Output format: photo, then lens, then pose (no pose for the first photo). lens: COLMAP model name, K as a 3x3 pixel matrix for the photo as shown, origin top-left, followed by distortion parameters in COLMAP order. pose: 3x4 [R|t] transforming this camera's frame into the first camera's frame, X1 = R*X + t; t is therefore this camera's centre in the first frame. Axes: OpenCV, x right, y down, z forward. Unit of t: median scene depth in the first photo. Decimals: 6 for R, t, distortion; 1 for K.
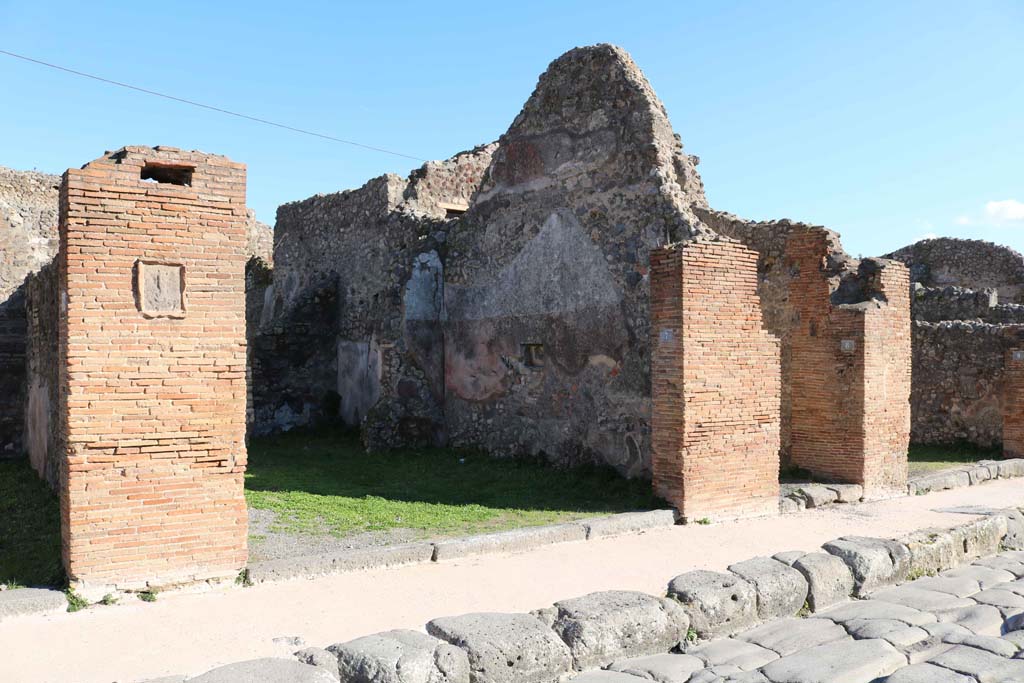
lens RADIAL K [[844.9, 0, 512.0], [0, 844.9, 341.5], [0, 0, 1]] dist [-0.164679, 0.140345]
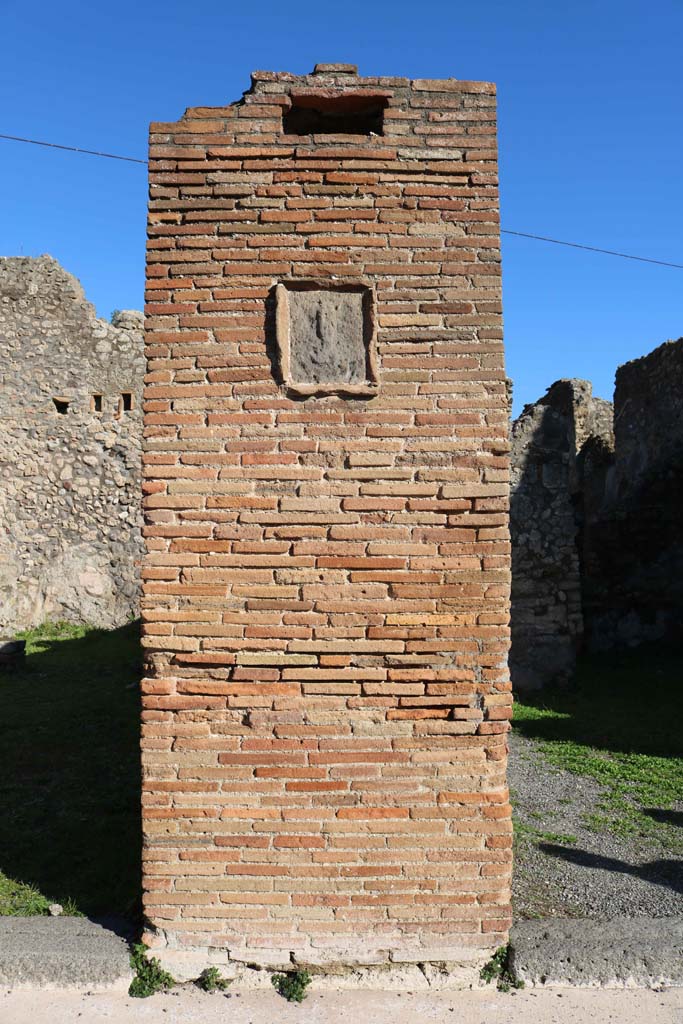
lens RADIAL K [[844.9, 0, 341.5], [0, 844.9, 512.0], [0, 0, 1]] dist [-0.164679, 0.140345]
pose [[0.818786, -0.037413, -0.572878, -0.091765], [0.006903, 0.998444, -0.055338, 0.042113], [0.574057, 0.041356, 0.817770, 0.395994]]
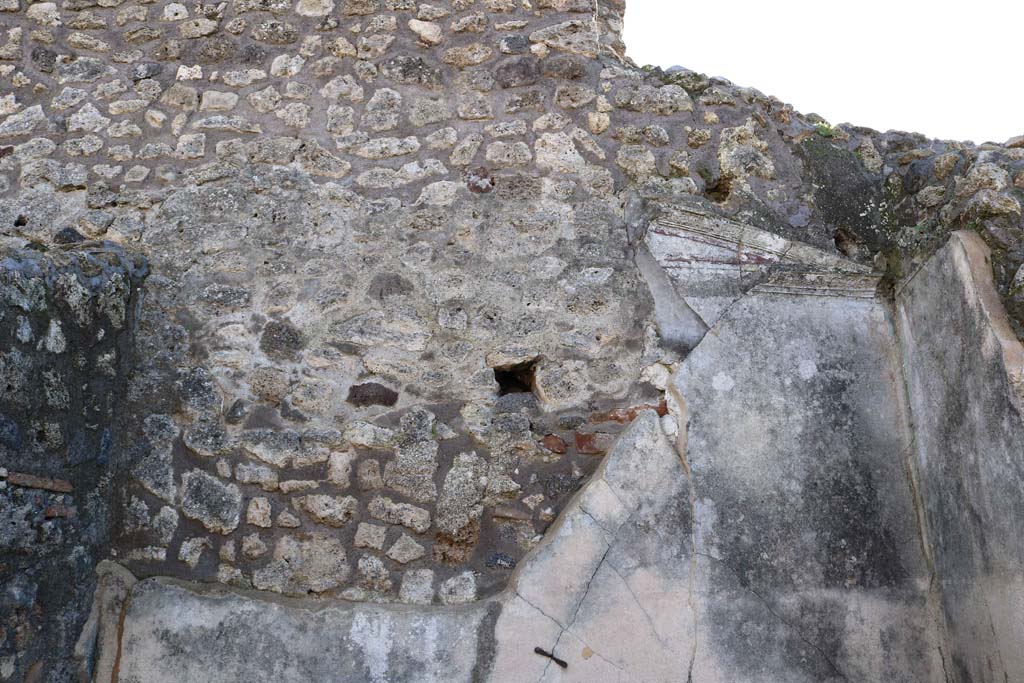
lens RADIAL K [[844.9, 0, 512.0], [0, 844.9, 341.5], [0, 0, 1]] dist [-0.164679, 0.140345]
pose [[0.625924, 0.248503, 0.739233, -0.527973], [0.000821, 0.947665, -0.319266, 0.005348], [-0.779884, 0.200443, 0.592962, 1.486714]]
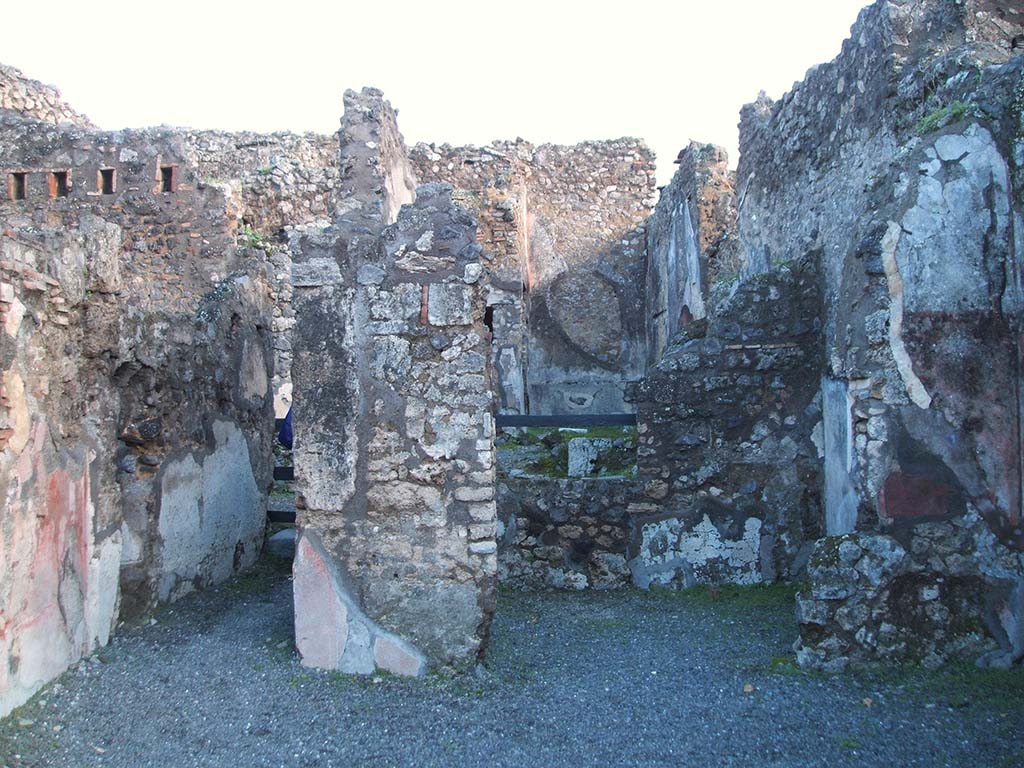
lens RADIAL K [[1179.8, 0, 512.0], [0, 1179.8, 384.0], [0, 0, 1]] dist [-0.152905, -0.001077]
pose [[0.801381, -0.027345, -0.597529, 0.061525], [0.018066, 0.999605, -0.021517, 0.019923], [0.597881, 0.006448, 0.801559, 0.711300]]
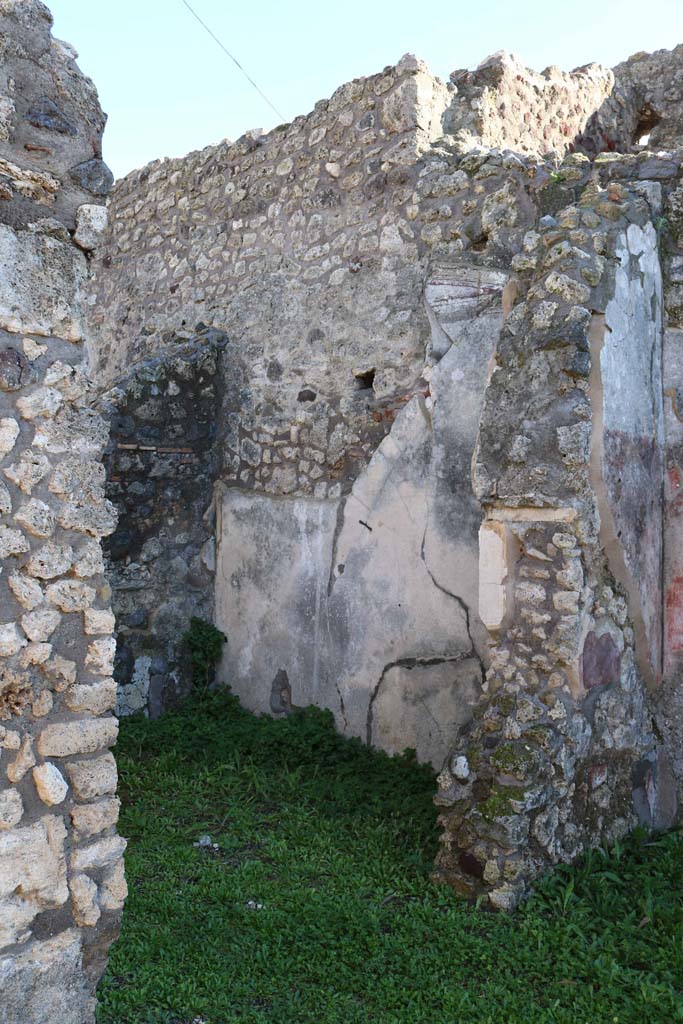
lens RADIAL K [[844.9, 0, 341.5], [0, 844.9, 512.0], [0, 0, 1]] dist [-0.164679, 0.140345]
pose [[0.985223, 0.034621, 0.167738, -0.391282], [-0.035095, 0.999384, -0.000139, 0.009089], [-0.167640, -0.005749, 0.985832, 1.075097]]
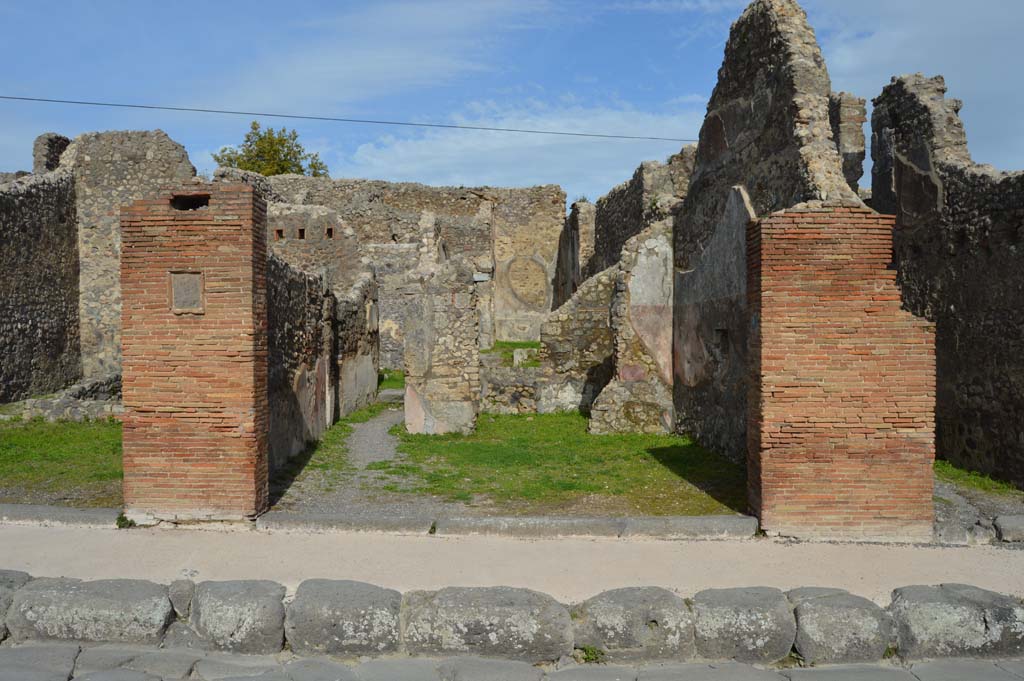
lens RADIAL K [[807.5, 0, 512.0], [0, 807.5, 340.5], [0, 0, 1]] dist [-0.082937, 0.003076]
pose [[0.819659, 0.002931, -0.572844, 0.466380], [0.008794, 0.999805, 0.017698, -0.003262], [0.572784, -0.019544, 0.819474, 0.171168]]
